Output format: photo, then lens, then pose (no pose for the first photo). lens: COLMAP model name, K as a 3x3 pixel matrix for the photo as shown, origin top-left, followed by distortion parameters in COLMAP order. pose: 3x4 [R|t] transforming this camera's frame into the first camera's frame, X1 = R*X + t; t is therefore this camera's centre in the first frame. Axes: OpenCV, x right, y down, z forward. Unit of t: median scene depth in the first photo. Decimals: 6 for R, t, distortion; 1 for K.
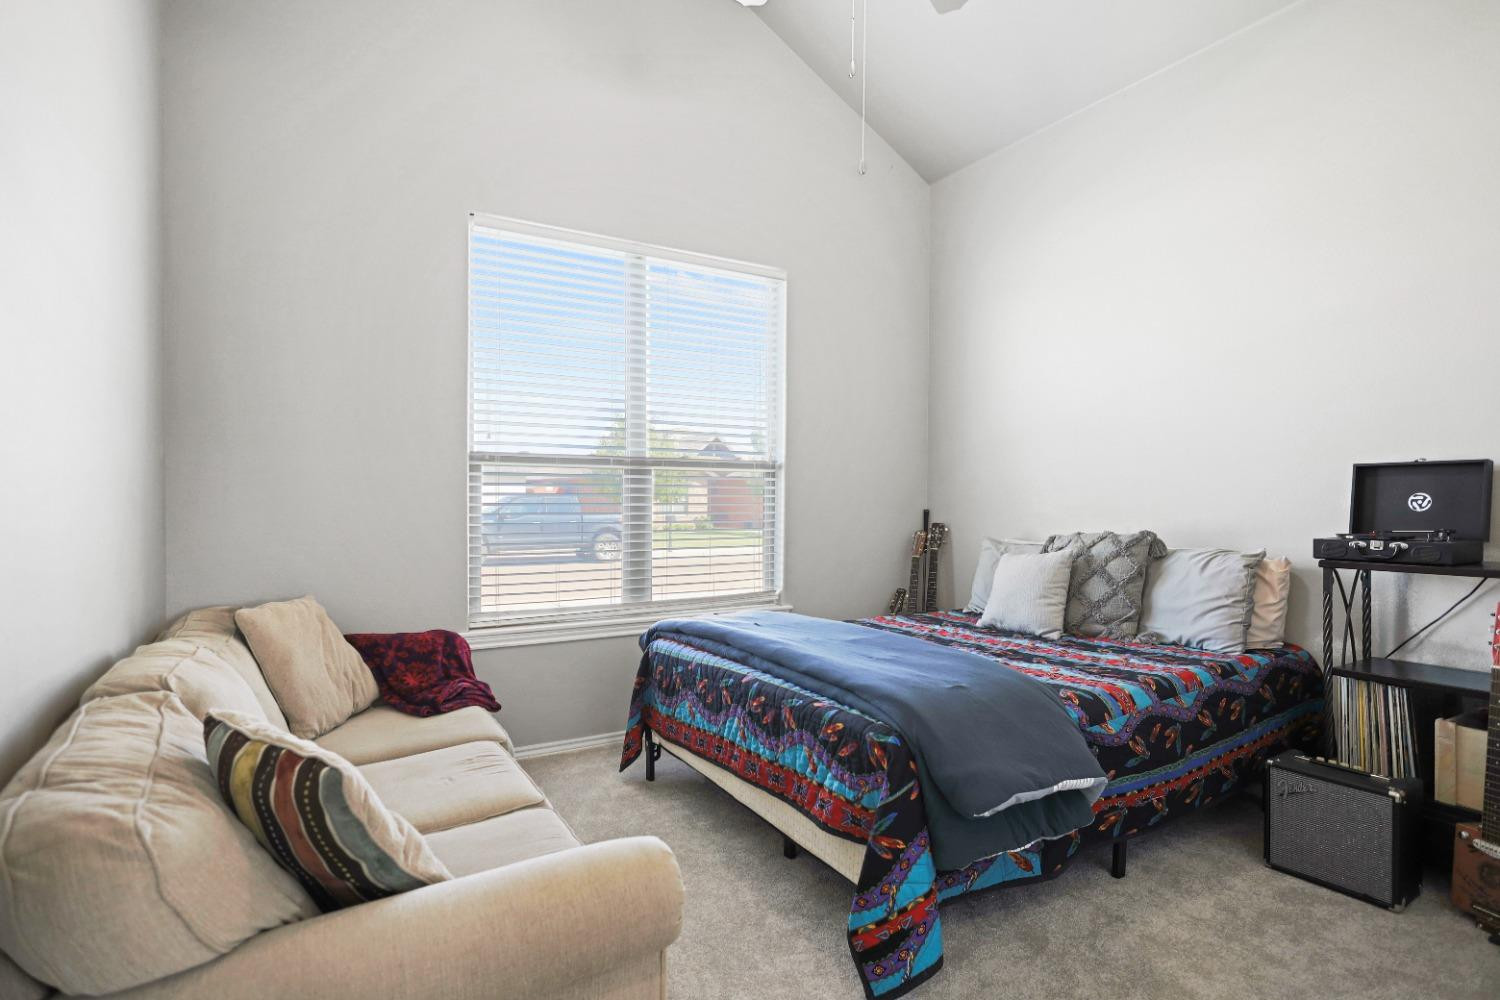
lens RADIAL K [[742.0, 0, 747.5], [0, 742.0, 484.9], [0, 0, 1]] dist [-0.000210, 0.001071]
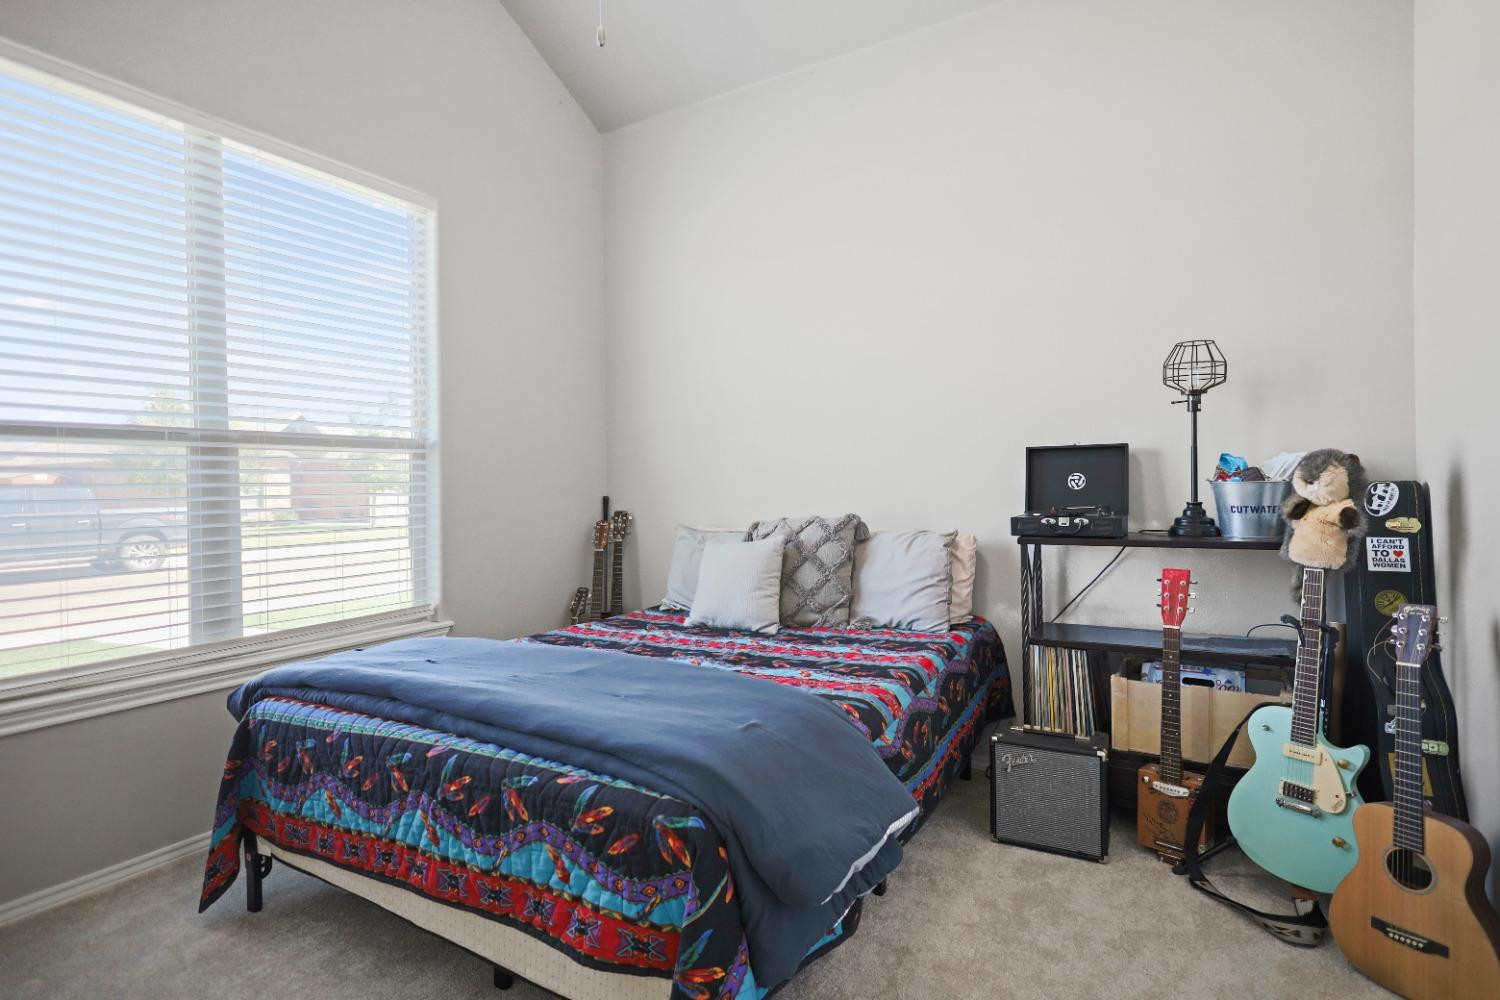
lens RADIAL K [[742.0, 0, 747.5], [0, 742.0, 484.9], [0, 0, 1]] dist [-0.000210, 0.001071]
pose [[0.877300, -0.014236, 0.479732, -0.071691], [0.004565, 0.999762, 0.021320, 0.002354], [-0.479921, -0.016514, 0.877156, 0.258292]]
